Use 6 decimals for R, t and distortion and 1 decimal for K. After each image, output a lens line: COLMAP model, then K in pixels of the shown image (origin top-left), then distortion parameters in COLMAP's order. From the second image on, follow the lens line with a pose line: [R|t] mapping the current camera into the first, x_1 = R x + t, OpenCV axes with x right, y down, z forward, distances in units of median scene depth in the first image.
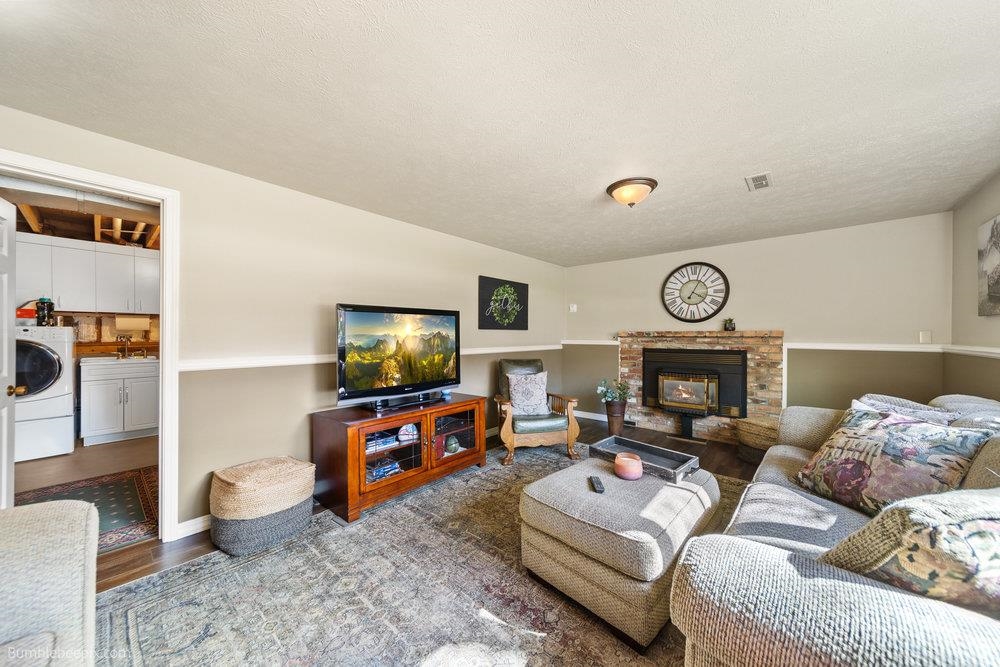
lens RADIAL K [[349.2, 0, 502.1], [0, 349.2, 339.6], [0, 0, 1]] dist [0.006863, 0.000126]
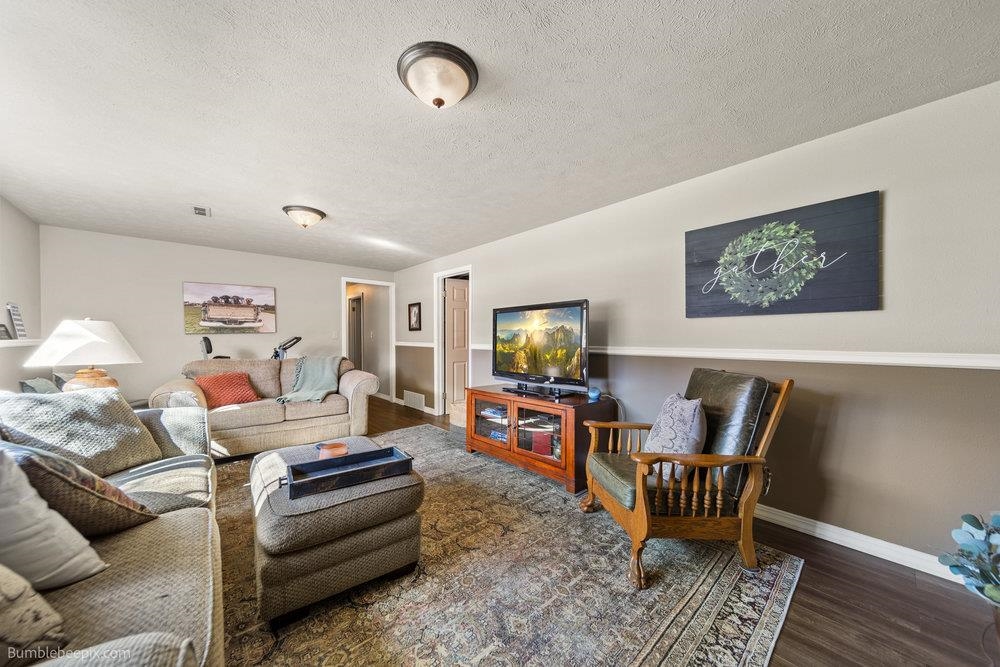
lens RADIAL K [[349.2, 0, 503.3], [0, 349.2, 343.3], [0, 0, 1]] dist [0.006863, 0.000126]
pose [[-0.127740, 0.007488, -0.991779, 0.615165], [-0.015146, 0.999840, 0.009500, 0.015174], [0.991692, 0.016235, -0.127606, 0.772871]]
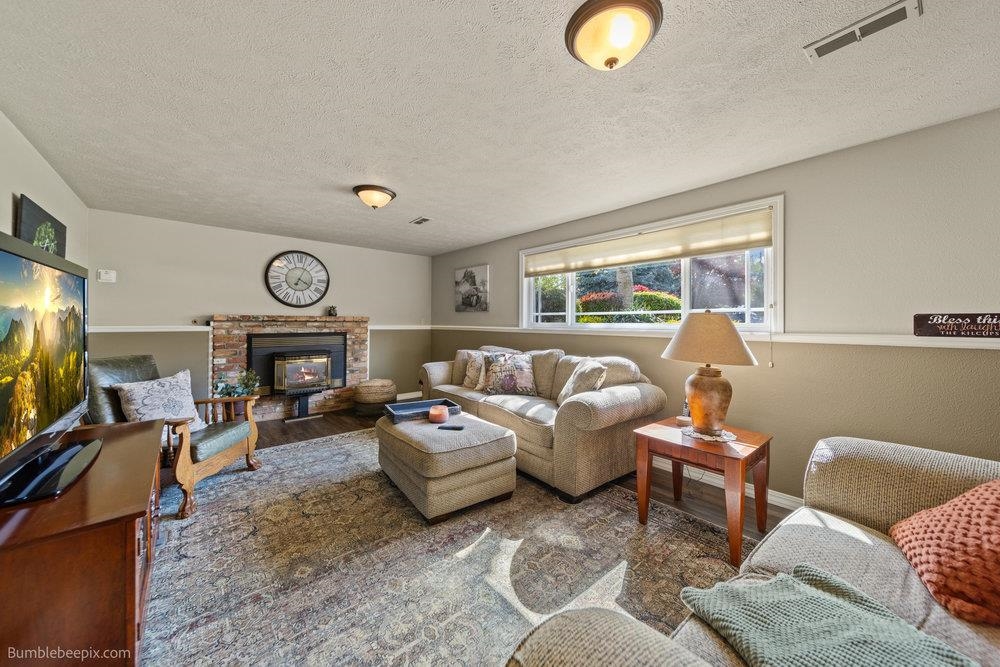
lens RADIAL K [[349.2, 0, 506.2], [0, 349.2, 321.5], [0, 0, 1]] dist [0.006863, 0.000126]
pose [[0.132232, 0.003051, 0.991214, -0.468796], [0.009536, 0.999945, -0.004350, 0.004120], [-0.991173, 0.010028, 0.132195, 0.268384]]
